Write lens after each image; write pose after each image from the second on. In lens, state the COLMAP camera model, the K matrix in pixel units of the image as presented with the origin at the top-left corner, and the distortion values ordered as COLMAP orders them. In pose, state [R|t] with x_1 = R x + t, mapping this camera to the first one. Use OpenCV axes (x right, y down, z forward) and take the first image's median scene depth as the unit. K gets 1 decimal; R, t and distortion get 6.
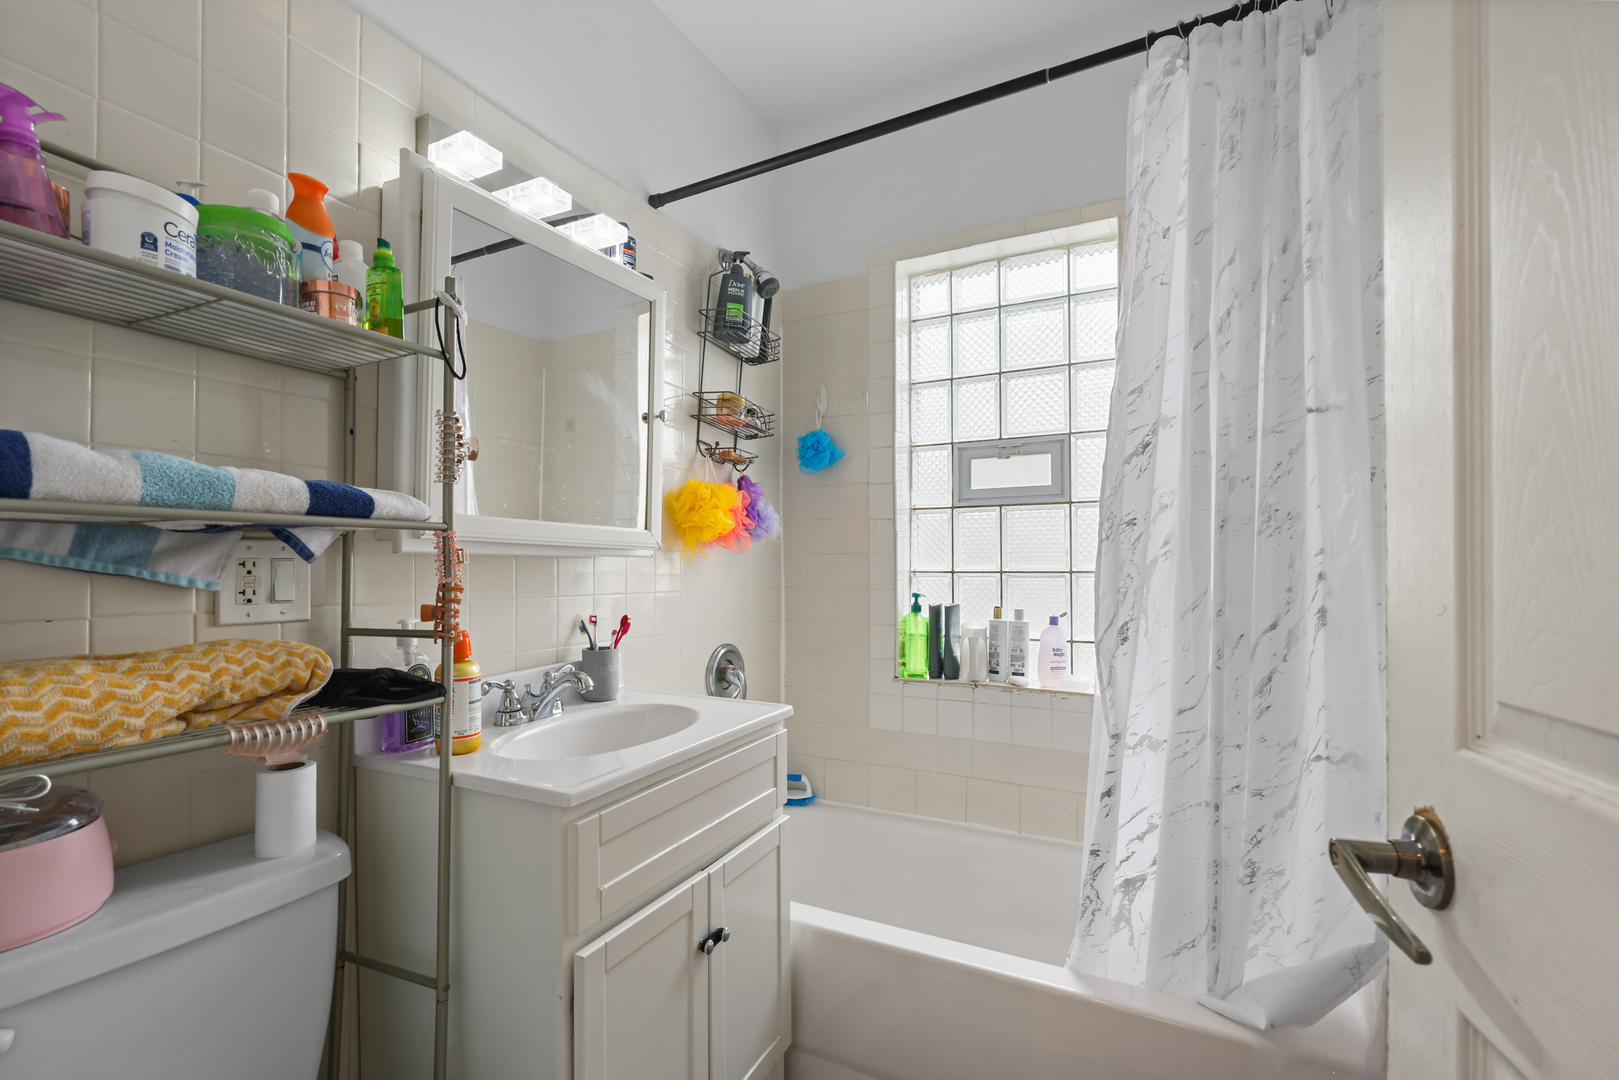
lens RADIAL K [[734.7, 0, 809.7], [0, 734.7, 545.7], [0, 0, 1]] dist [0.001621, 0.000550]
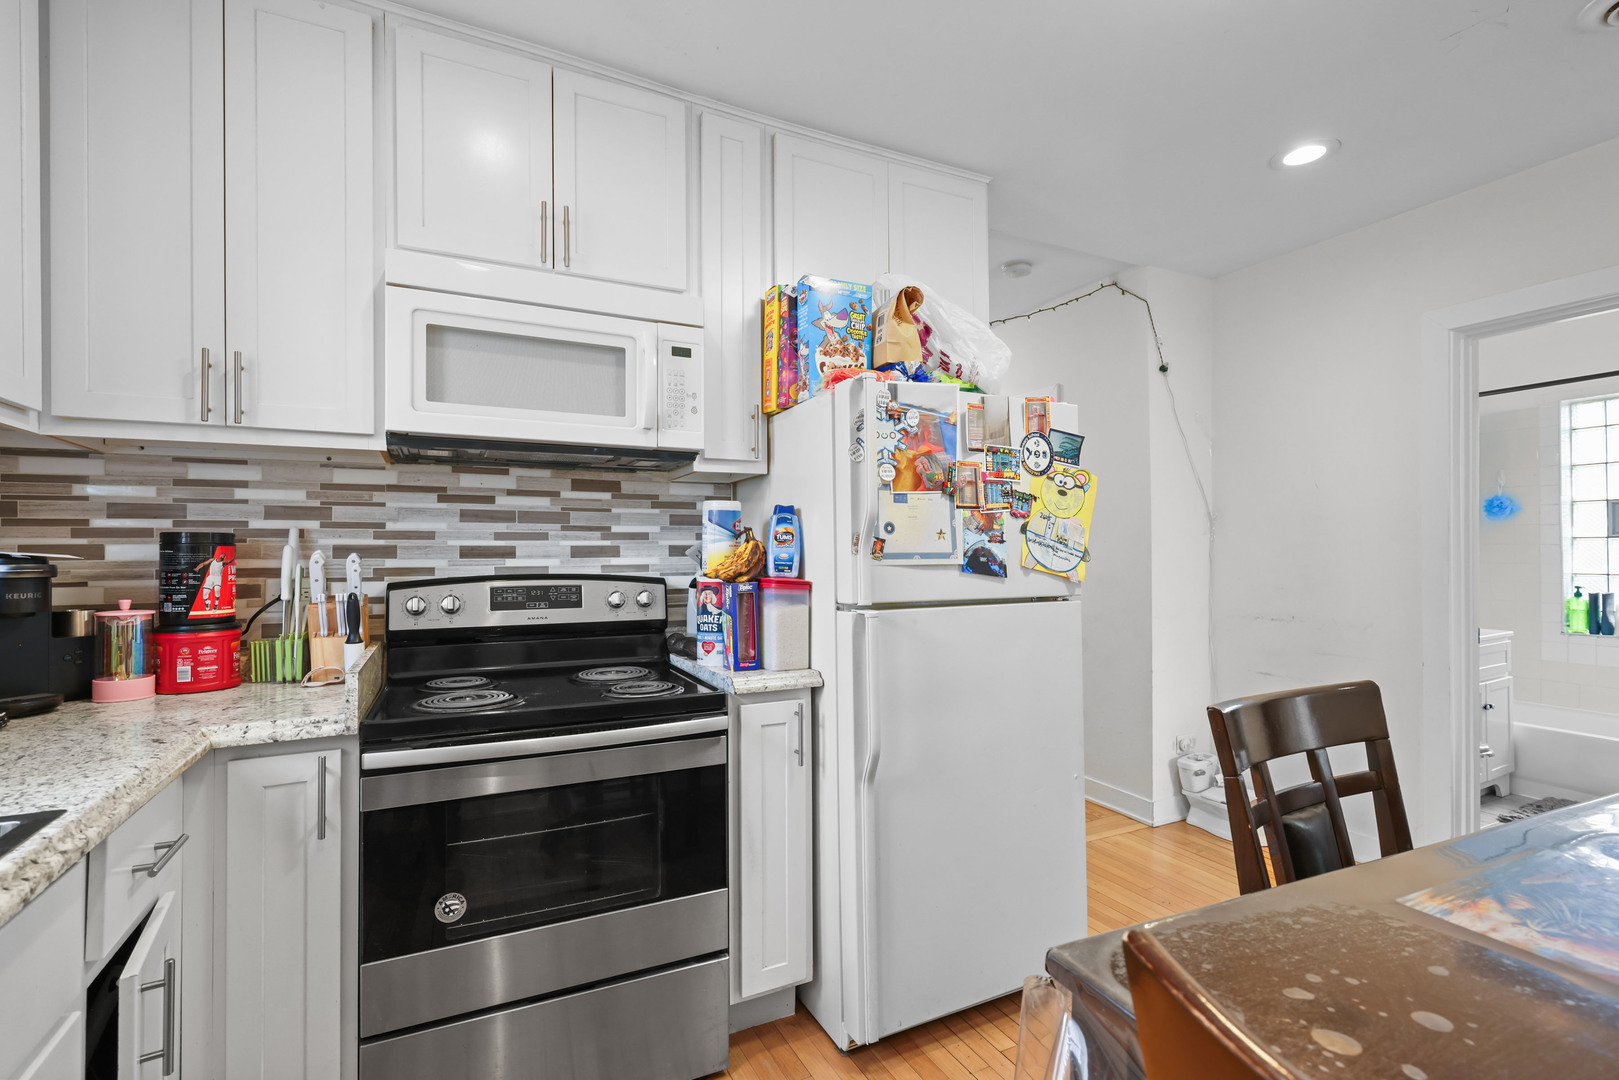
lens RADIAL K [[734.7, 0, 804.6], [0, 734.7, 544.0], [0, 0, 1]] dist [0.001621, 0.000550]
pose [[0.813628, -0.006583, -0.581348, -0.334785], [0.013451, 0.999881, 0.007503, -0.073612], [0.581230, -0.013924, 0.813620, -1.503922]]
